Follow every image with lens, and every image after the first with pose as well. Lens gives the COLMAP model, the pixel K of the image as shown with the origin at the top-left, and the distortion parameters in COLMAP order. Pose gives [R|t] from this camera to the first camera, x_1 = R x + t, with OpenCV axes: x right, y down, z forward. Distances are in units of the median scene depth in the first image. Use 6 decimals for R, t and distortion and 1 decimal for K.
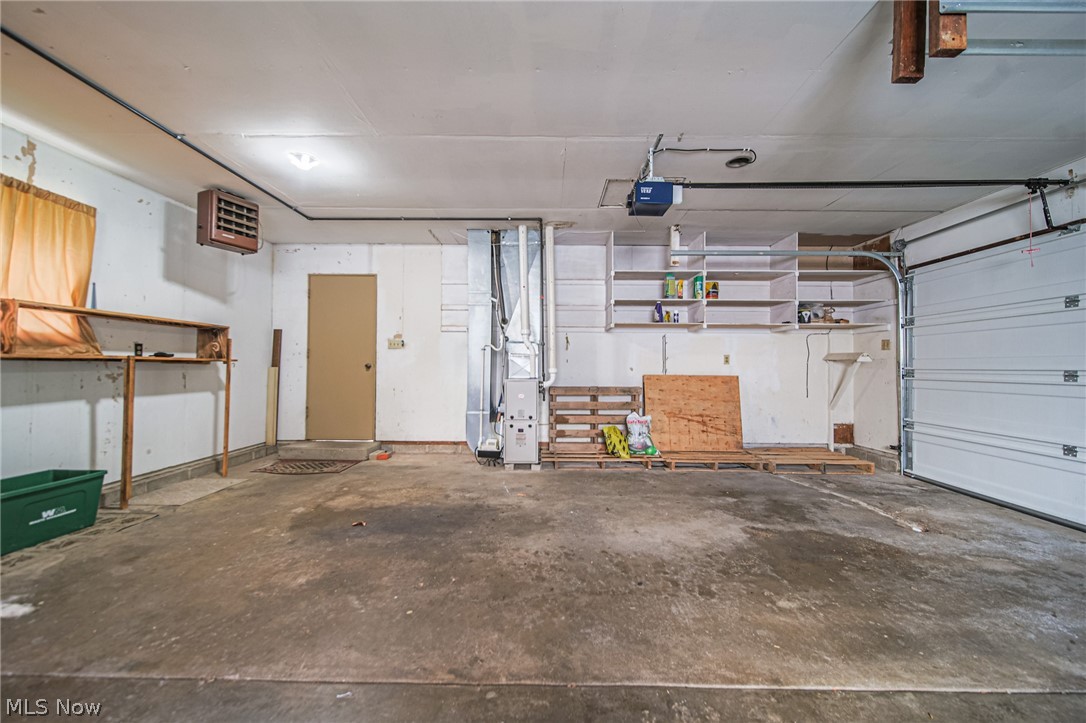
lens RADIAL K [[420.5, 0, 554.2], [0, 420.5, 363.7], [0, 0, 1]] dist [0.000349, -0.000194]
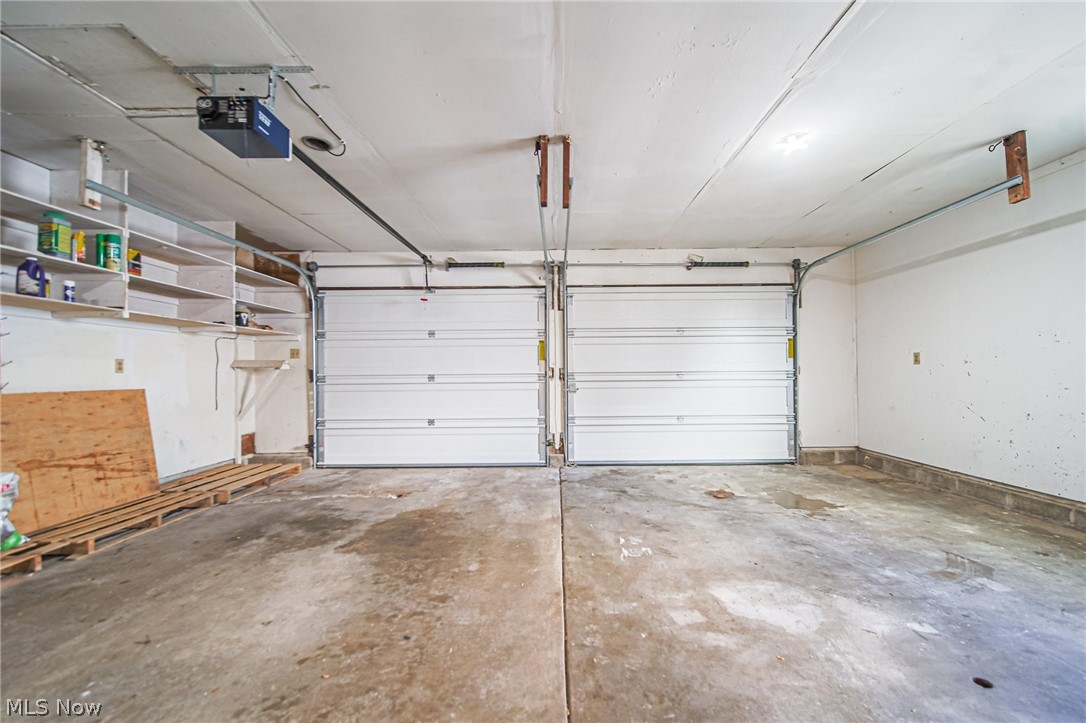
lens RADIAL K [[420.5, 0, 554.2], [0, 420.5, 363.7], [0, 0, 1]] dist [0.000349, -0.000194]
pose [[-0.010695, 0.013052, 0.999858, -0.323635], [0.004344, 0.999906, -0.013006, -0.001648], [-0.999933, 0.004204, -0.010750, 0.367188]]
